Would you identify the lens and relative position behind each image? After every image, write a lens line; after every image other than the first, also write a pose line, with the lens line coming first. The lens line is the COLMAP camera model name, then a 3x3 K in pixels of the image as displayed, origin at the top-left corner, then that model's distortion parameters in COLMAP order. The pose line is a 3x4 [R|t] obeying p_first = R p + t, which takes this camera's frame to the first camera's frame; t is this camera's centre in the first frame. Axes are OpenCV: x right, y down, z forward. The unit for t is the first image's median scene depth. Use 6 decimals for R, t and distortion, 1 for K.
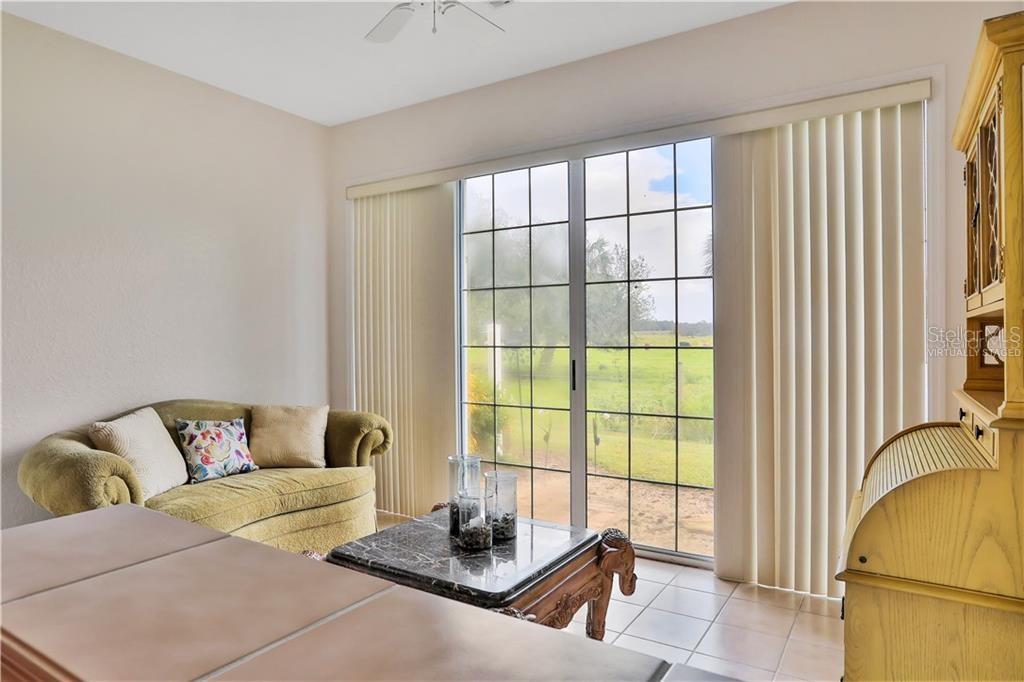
lens RADIAL K [[628.5, 0, 515.6], [0, 628.5, 342.9], [0, 0, 1]] dist [-0.029890, -0.000499]
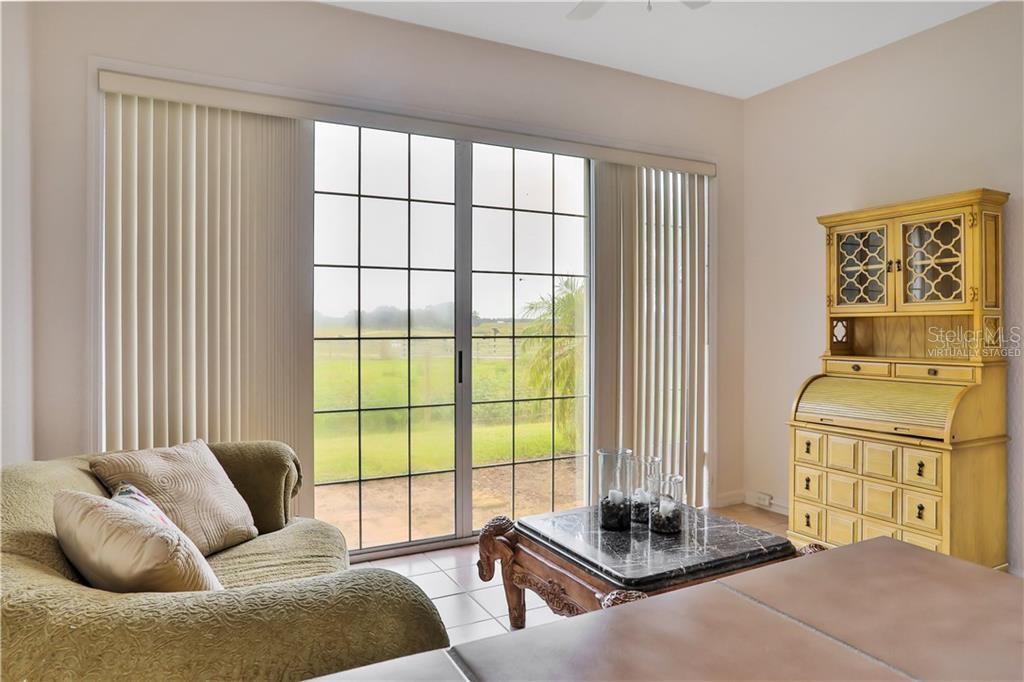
lens RADIAL K [[628.5, 0, 515.0], [0, 628.5, 340.7], [0, 0, 1]] dist [-0.029890, -0.000499]
pose [[0.522531, -0.010431, 0.852556, -0.672542], [0.008341, 0.999940, 0.007122, 0.005126], [-0.852579, 0.003390, 0.522587, 0.432248]]
